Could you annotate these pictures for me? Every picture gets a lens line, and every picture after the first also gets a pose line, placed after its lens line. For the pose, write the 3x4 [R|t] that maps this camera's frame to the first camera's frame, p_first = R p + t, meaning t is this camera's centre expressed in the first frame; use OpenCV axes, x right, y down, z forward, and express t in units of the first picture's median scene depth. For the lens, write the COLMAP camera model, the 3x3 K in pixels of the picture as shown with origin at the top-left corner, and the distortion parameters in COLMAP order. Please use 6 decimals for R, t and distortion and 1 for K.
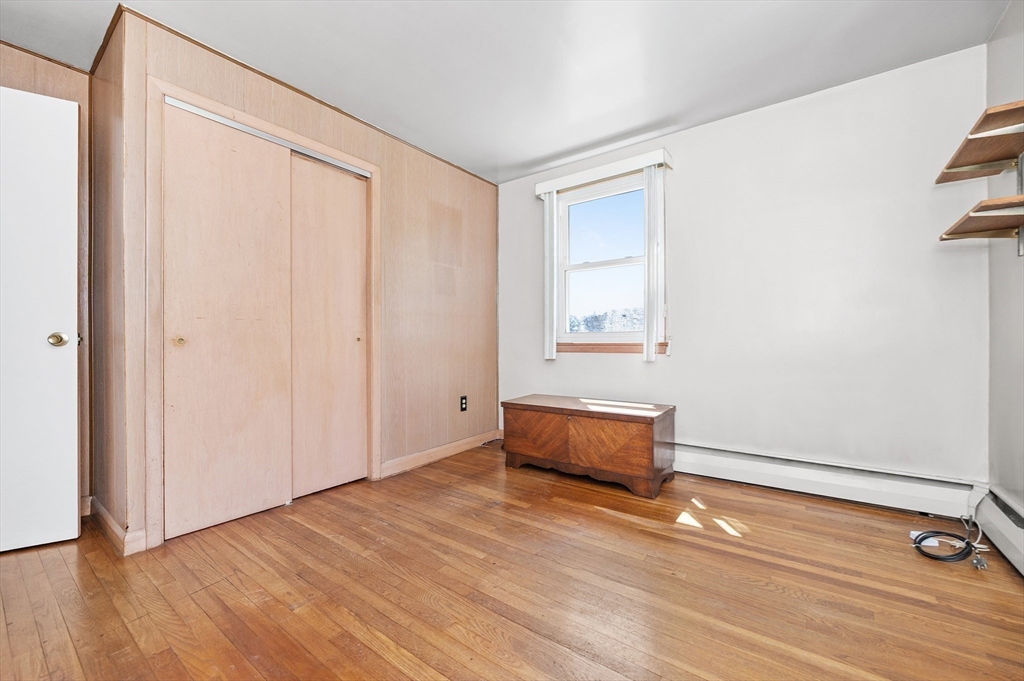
lens RADIAL K [[409.0, 0, 506.1], [0, 409.0, 340.8], [0, 0, 1]] dist [-0.003944, -0.000564]
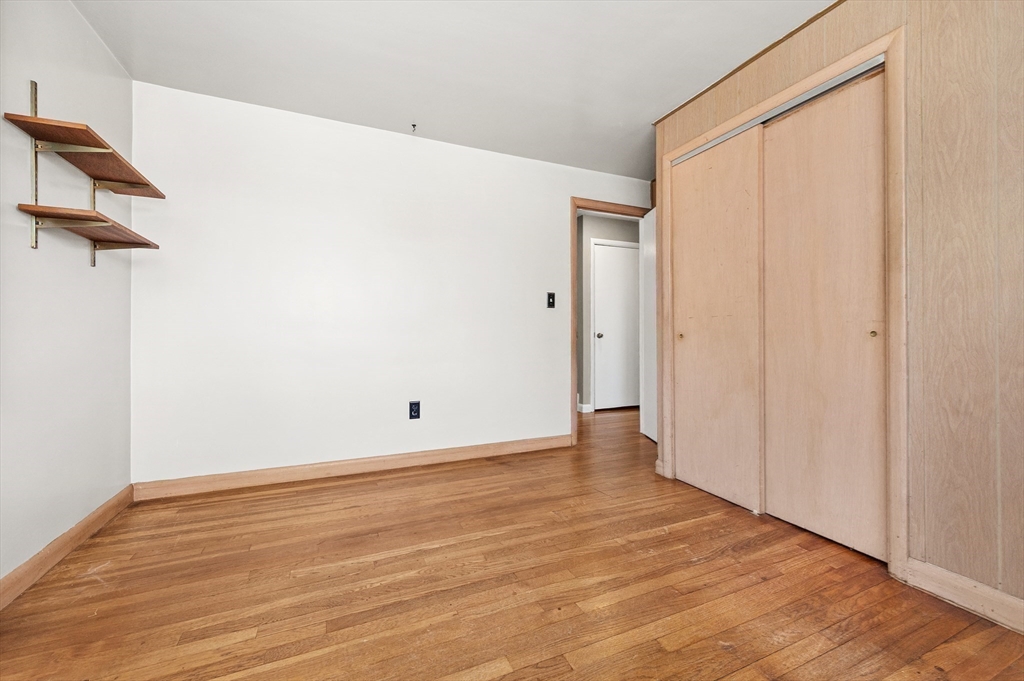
lens RADIAL K [[409.0, 0, 508.6], [0, 409.0, 337.8], [0, 0, 1]] dist [-0.003944, -0.000564]
pose [[-0.500779, 0.005737, -0.865556, 0.584522], [0.004615, 0.999982, 0.003958, -0.002759], [0.865563, -0.002013, -0.500796, 1.061672]]
